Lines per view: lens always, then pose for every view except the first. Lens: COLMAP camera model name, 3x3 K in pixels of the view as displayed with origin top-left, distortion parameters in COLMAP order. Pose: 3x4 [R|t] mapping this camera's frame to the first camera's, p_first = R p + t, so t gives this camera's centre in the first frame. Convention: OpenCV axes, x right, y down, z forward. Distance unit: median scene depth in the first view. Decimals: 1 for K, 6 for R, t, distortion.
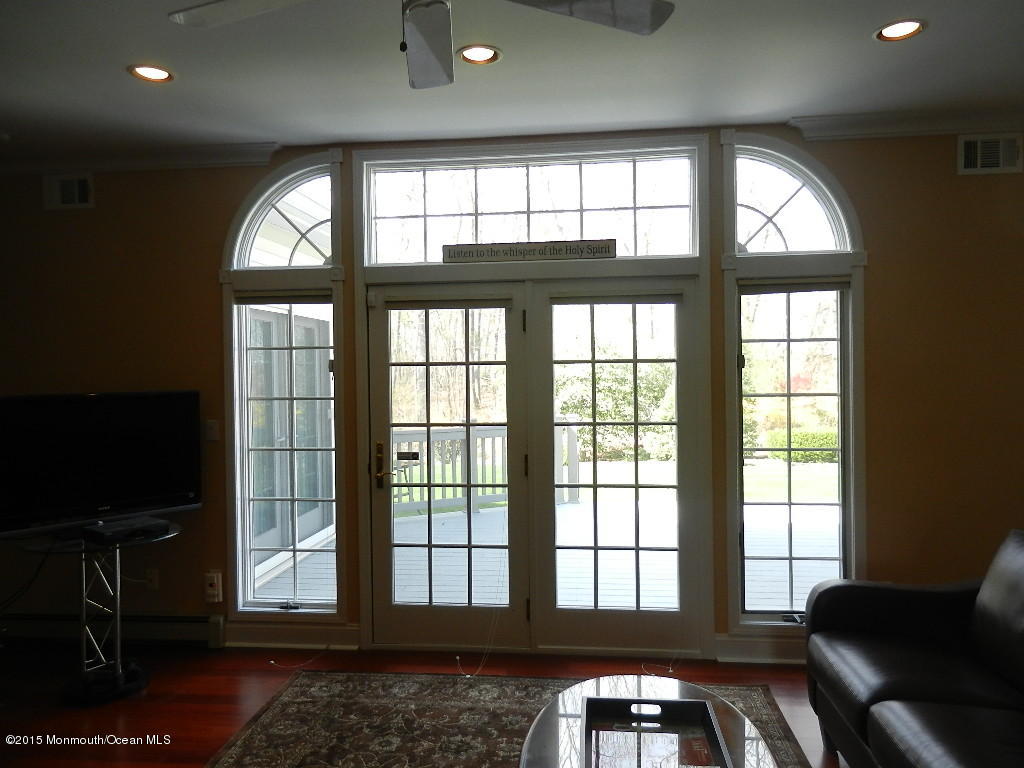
lens RADIAL K [[765.9, 0, 516.4], [0, 765.9, 381.3], [0, 0, 1]] dist [0.006017, 0.007983]
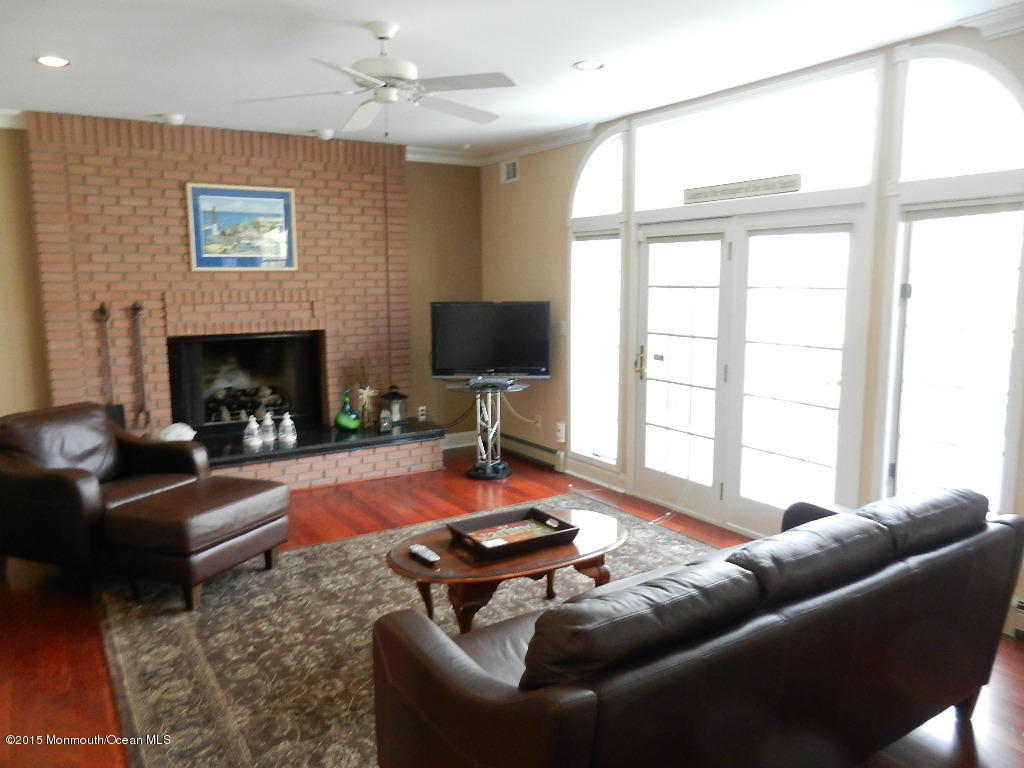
lens RADIAL K [[765.9, 0, 516.4], [0, 765.9, 381.3], [0, 0, 1]] dist [0.006017, 0.007983]
pose [[0.628018, 0.115058, -0.769646, 0.718259], [-0.013999, 0.990520, 0.136655, -0.037064], [0.778073, -0.075048, 0.623675, -0.000603]]
